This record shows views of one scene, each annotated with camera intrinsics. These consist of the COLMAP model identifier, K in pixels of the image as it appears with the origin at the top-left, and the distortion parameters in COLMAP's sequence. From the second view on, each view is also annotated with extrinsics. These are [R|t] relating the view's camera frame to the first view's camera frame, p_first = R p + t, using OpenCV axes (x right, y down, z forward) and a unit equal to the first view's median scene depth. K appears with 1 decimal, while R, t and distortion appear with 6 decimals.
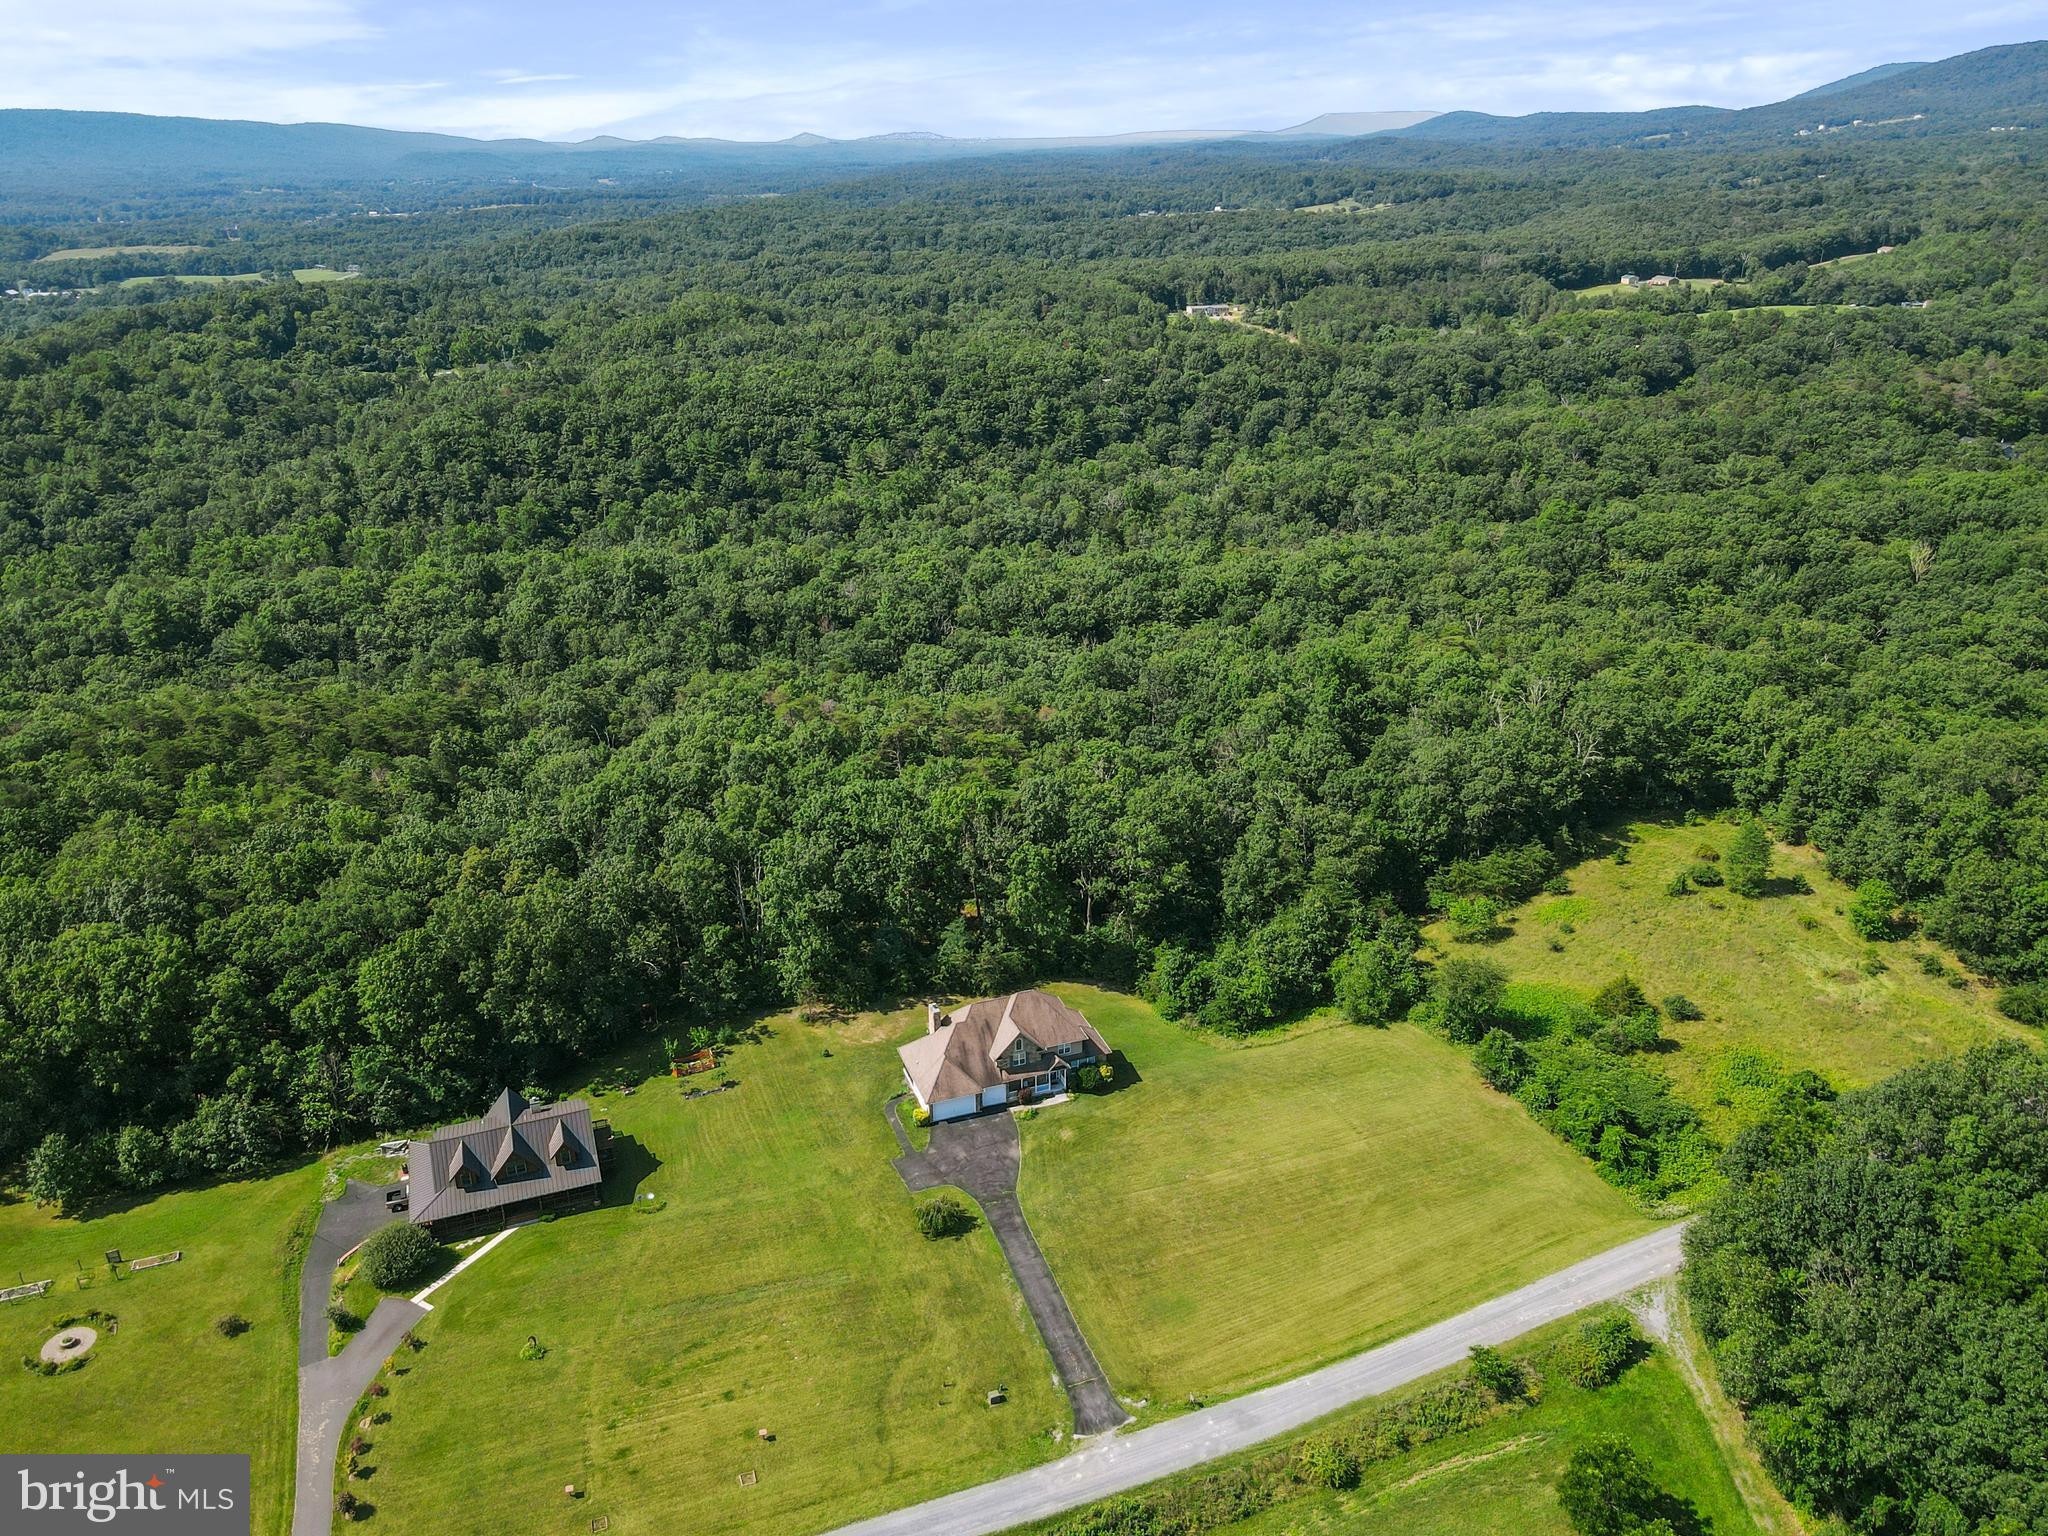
lens RADIAL K [[1505.8, 0, 1024.9], [0, 1505.8, 756.7], [0, 0, 1]] dist [-0.002969, 0.051167]
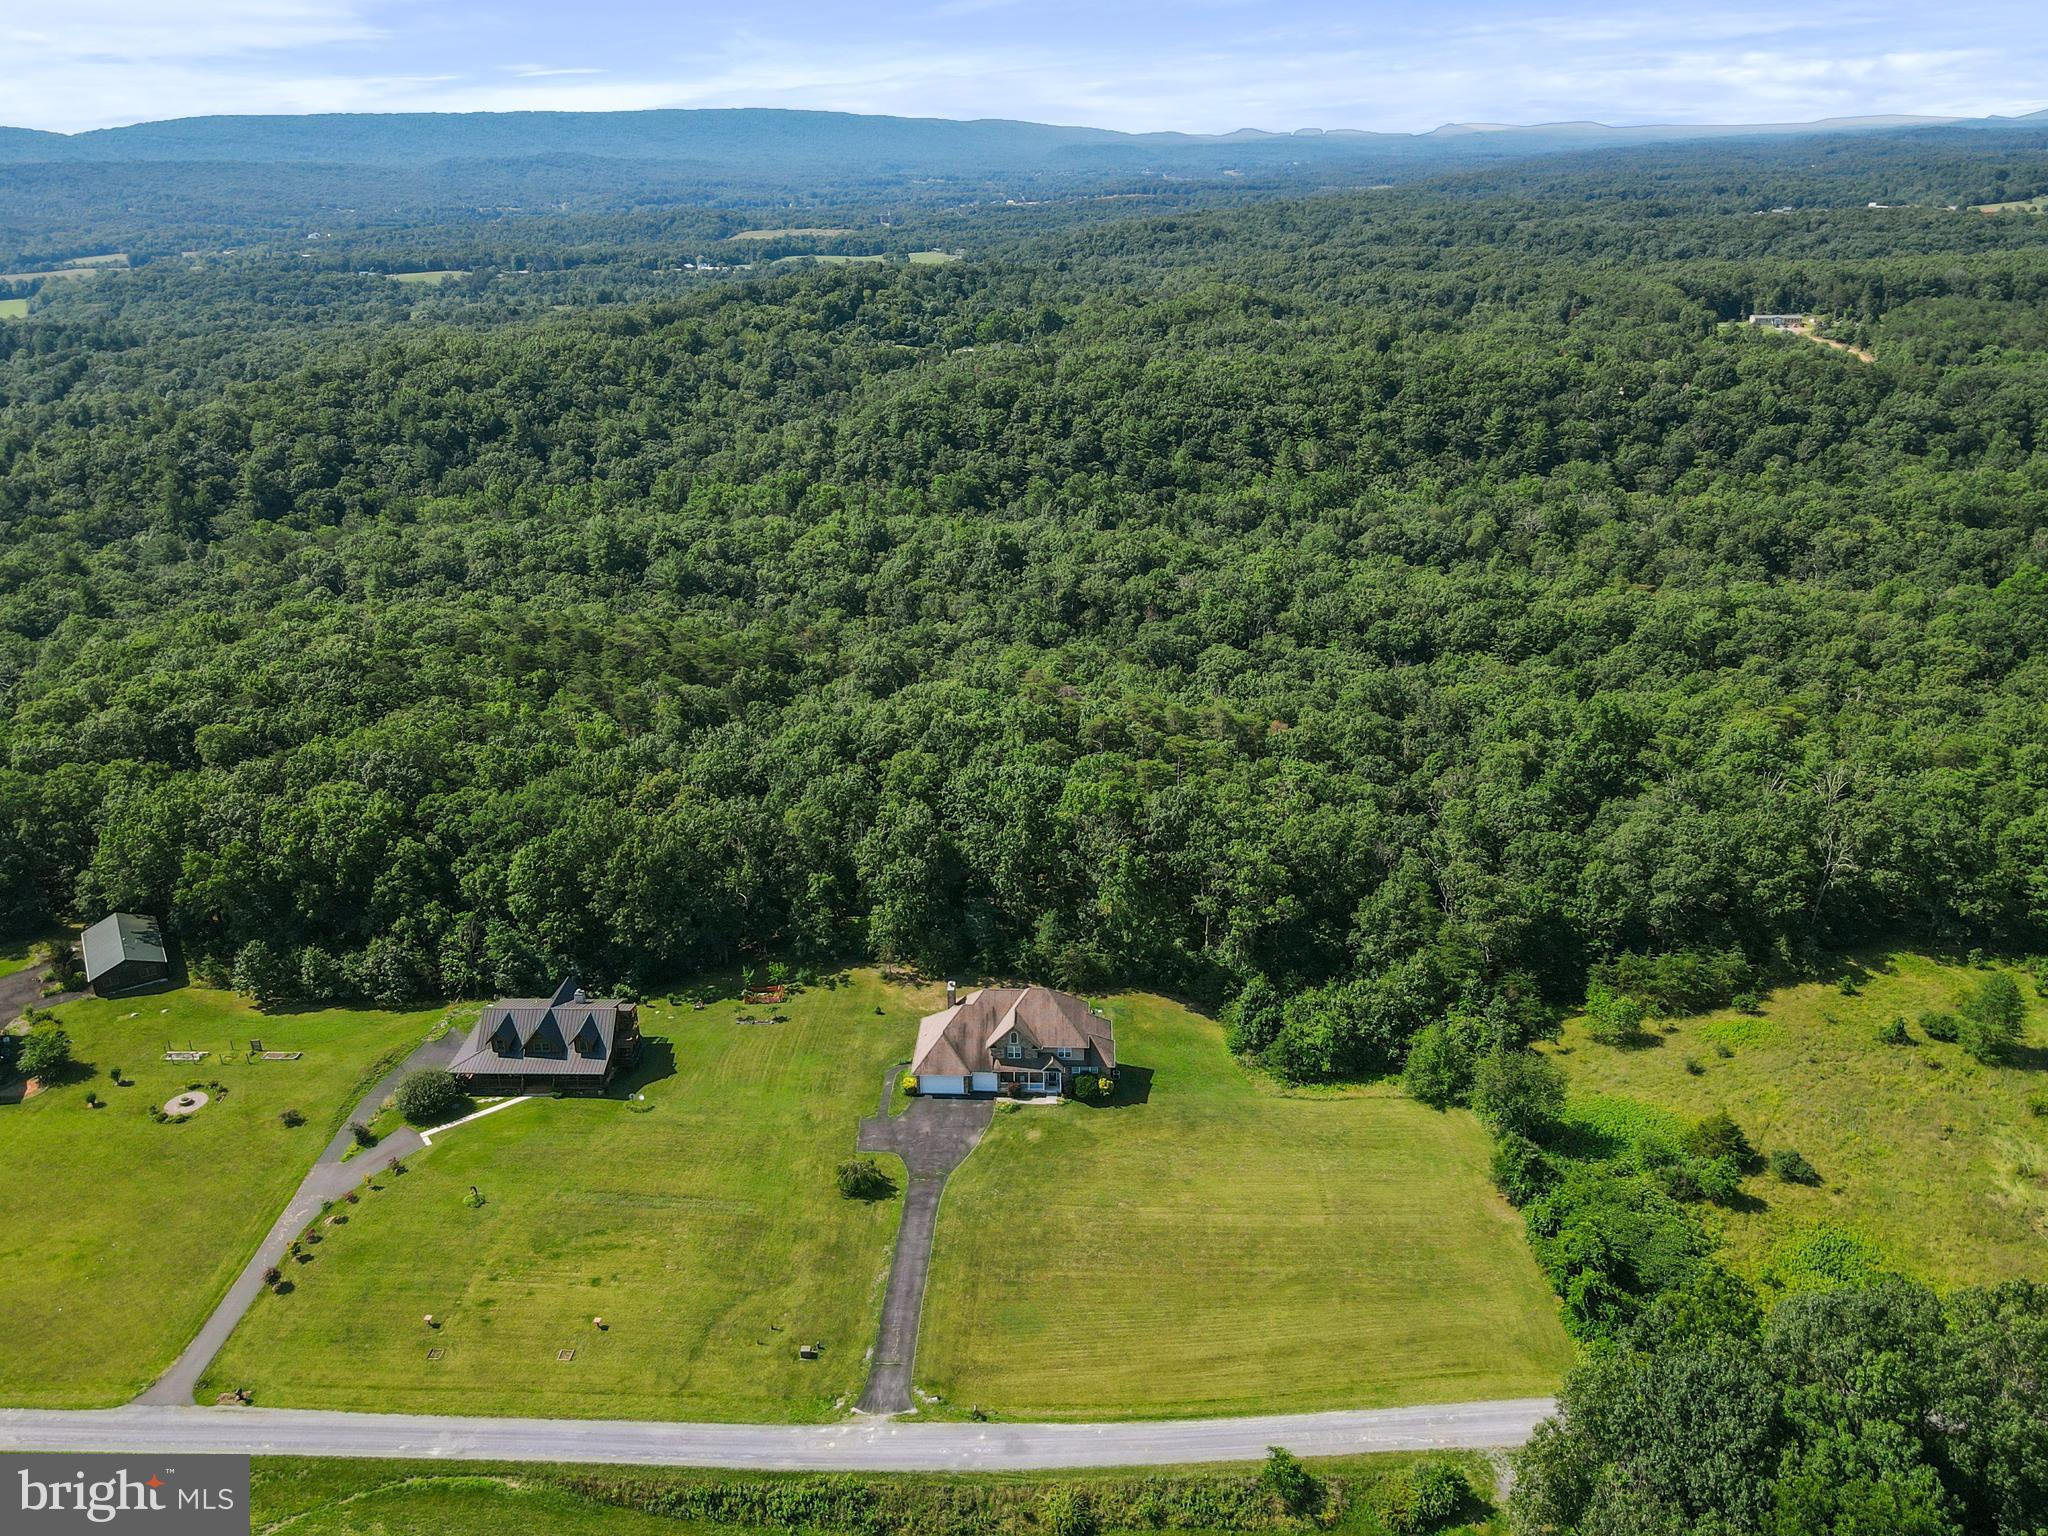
lens RADIAL K [[1505.8, 0, 1024.9], [0, 1505.8, 756.7], [0, 0, 1]] dist [-0.002969, 0.051167]
pose [[0.924552, 0.145666, -0.352115, 0.256100], [-0.143872, 0.989098, 0.031412, -0.021350], [0.352851, 0.021617, 0.935430, 0.043403]]
